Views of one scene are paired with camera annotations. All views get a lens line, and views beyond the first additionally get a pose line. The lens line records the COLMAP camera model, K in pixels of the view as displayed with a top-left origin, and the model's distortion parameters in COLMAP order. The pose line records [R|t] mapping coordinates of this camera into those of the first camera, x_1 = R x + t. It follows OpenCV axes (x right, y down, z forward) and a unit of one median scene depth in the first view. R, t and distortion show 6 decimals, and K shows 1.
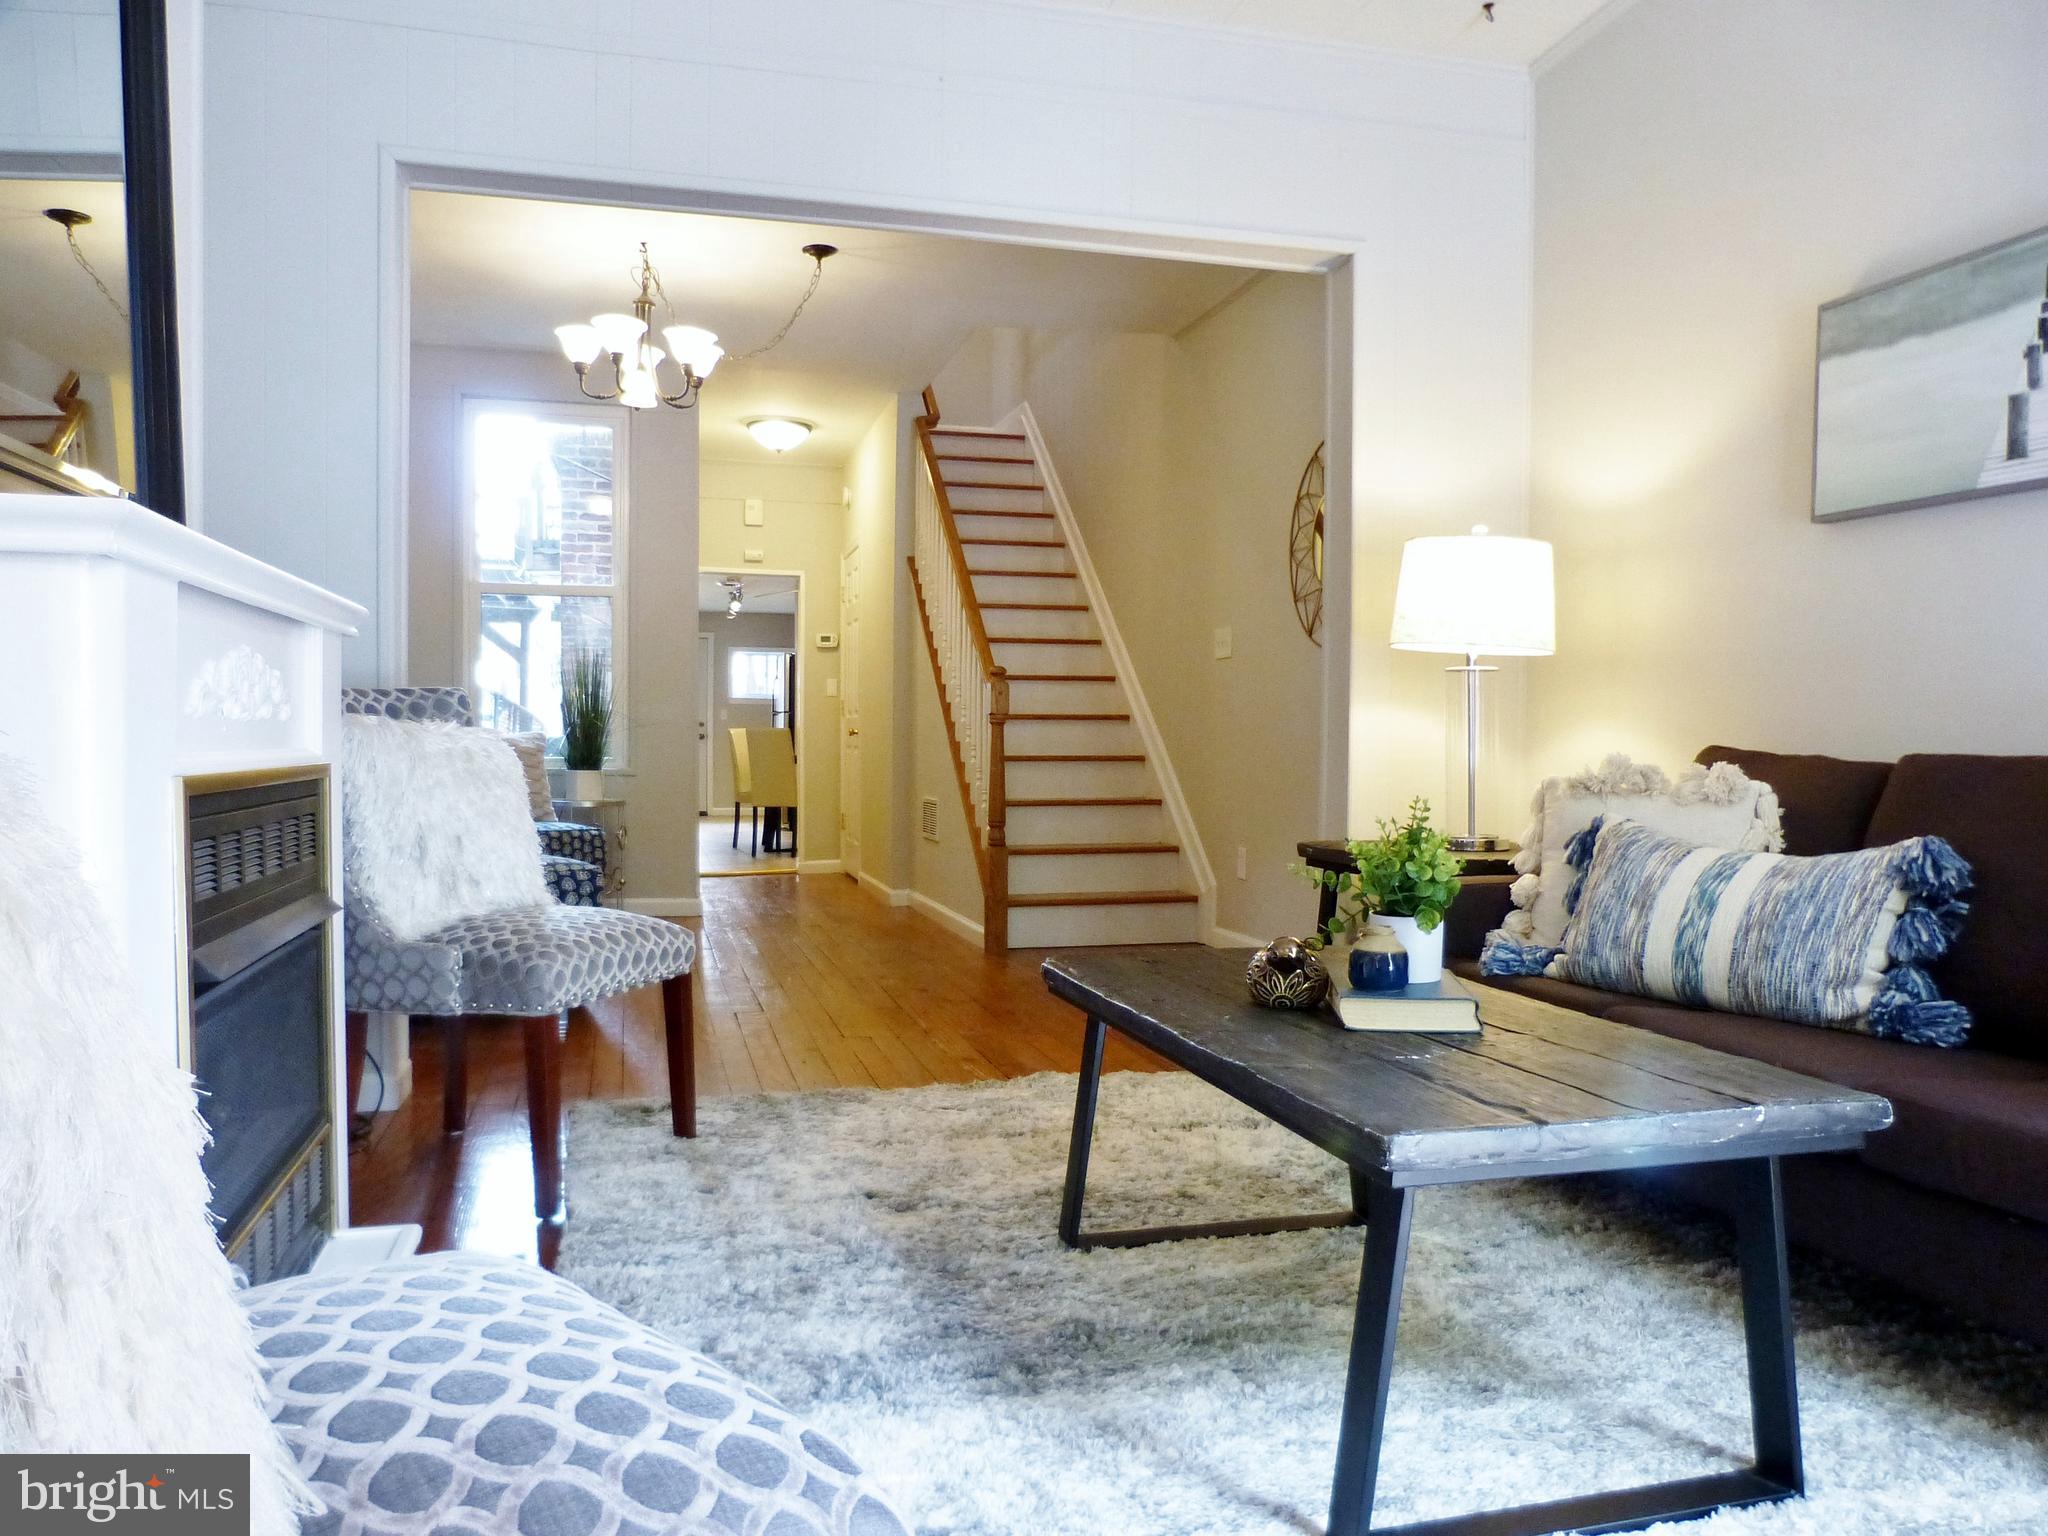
lens RADIAL K [[1485.8, 0, 1020.4], [0, 1485.8, 768.1], [0, 0, 1]] dist [-0.049092, 0.035268]
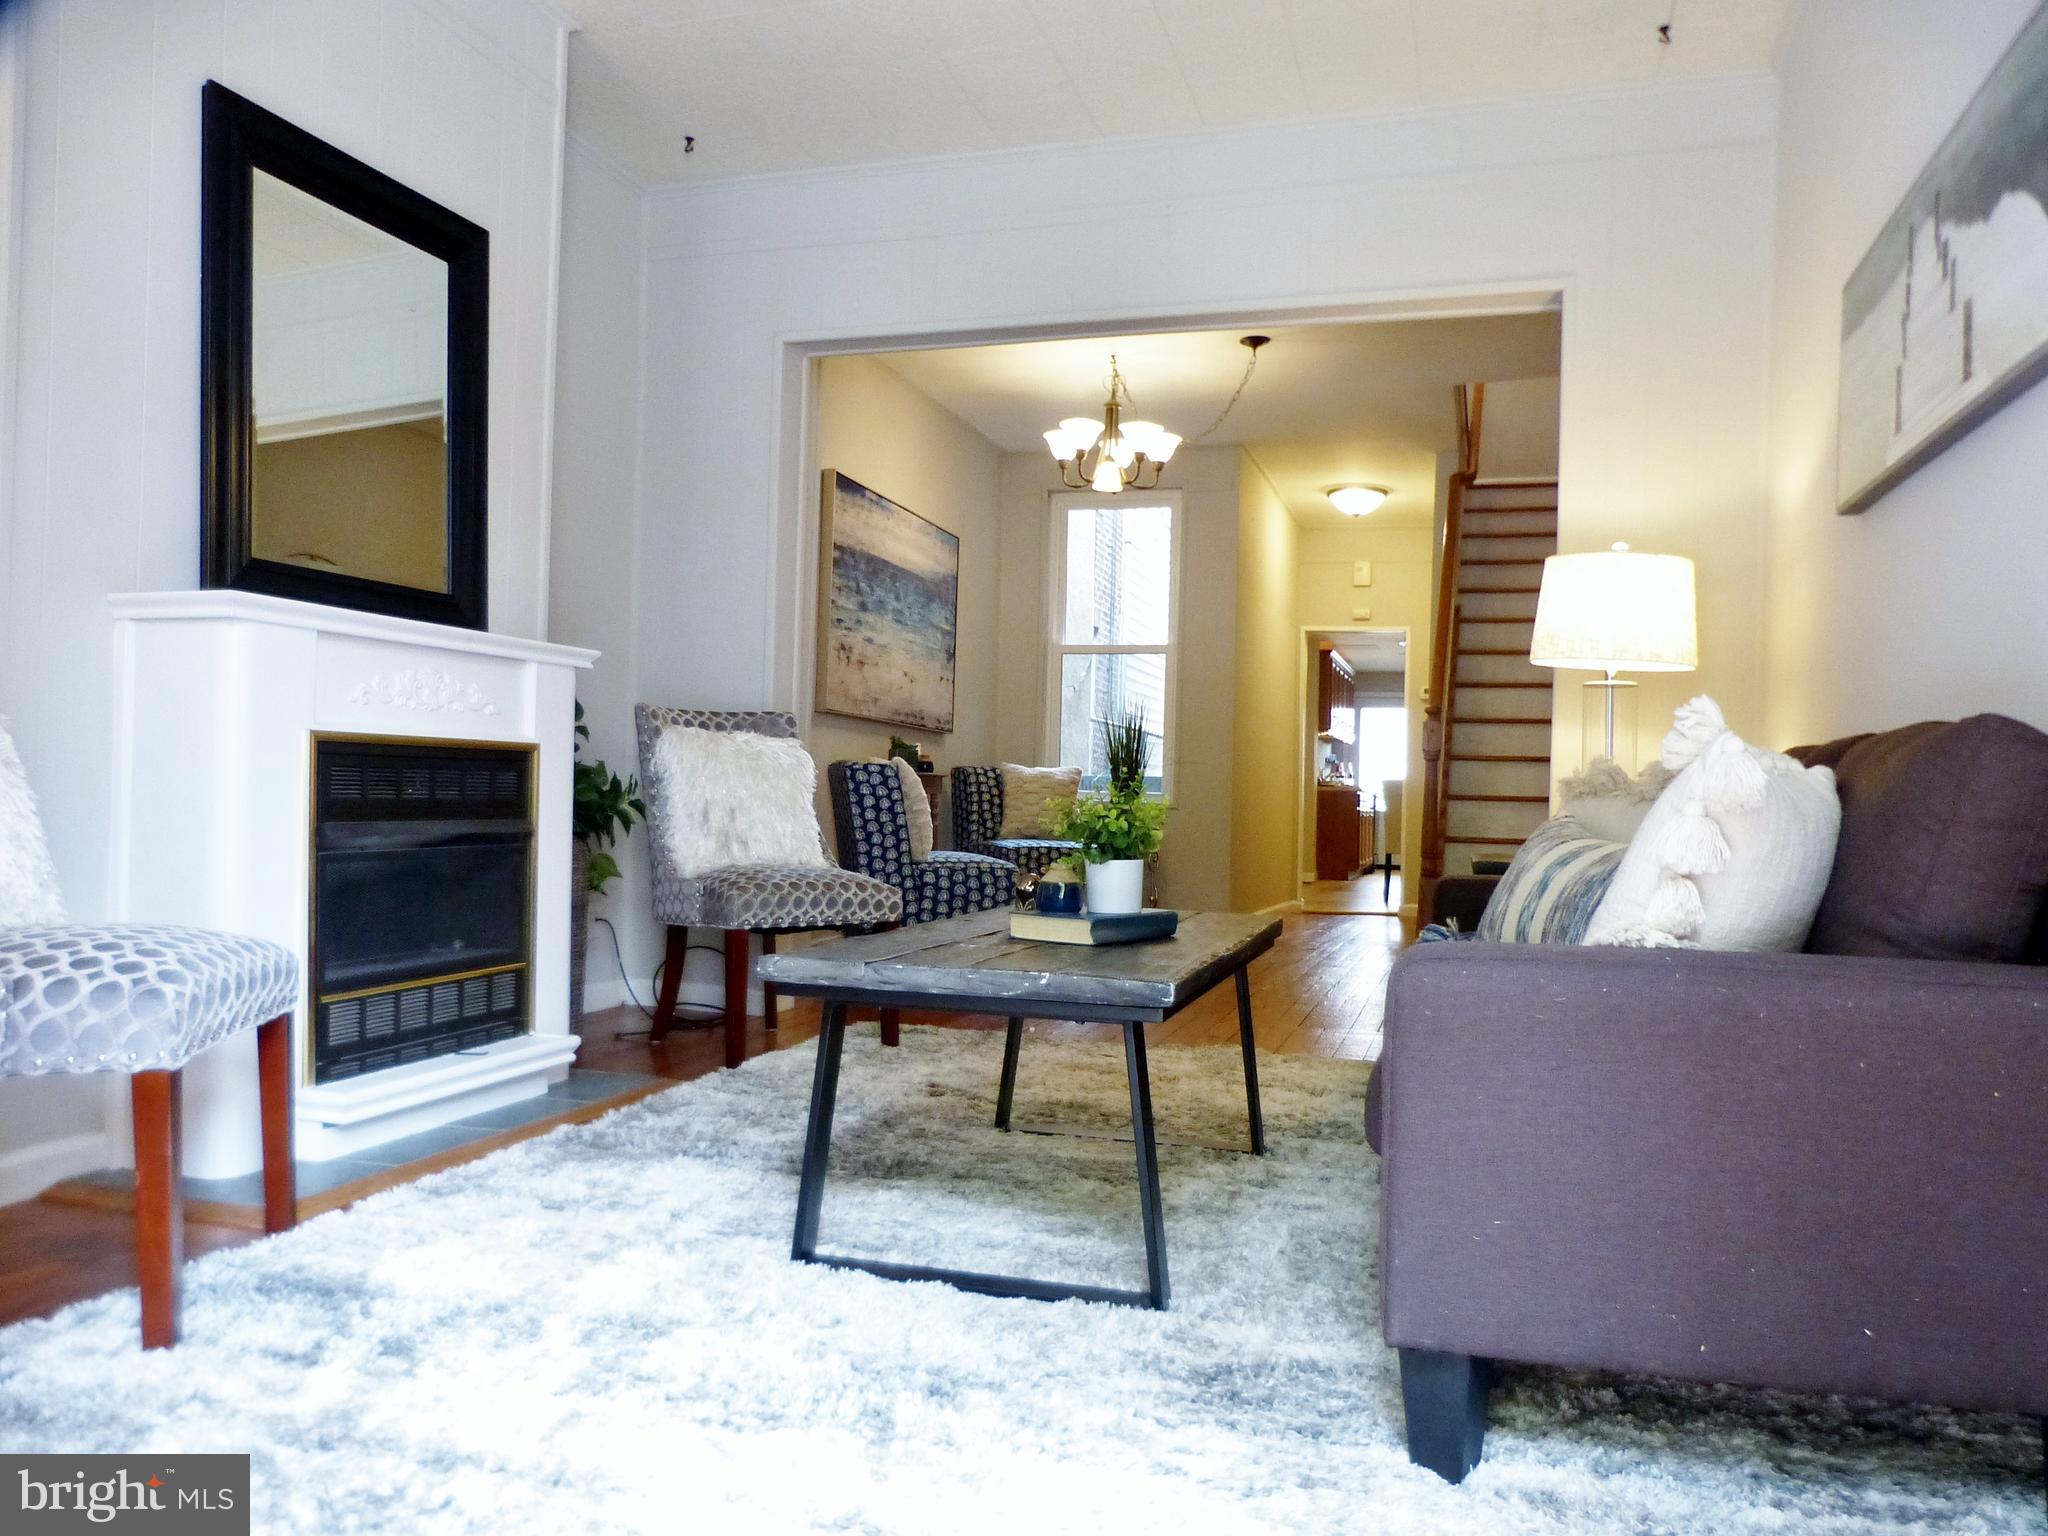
lens RADIAL K [[1485.8, 0, 1040.7], [0, 1485.8, 777.2], [0, 0, 1]] dist [-0.049092, 0.035268]
pose [[0.851108, 0.009017, -0.524913, 0.593414], [-0.030325, 0.999027, -0.032009, 0.048009], [0.524114, 0.043161, 0.850554, -0.072763]]
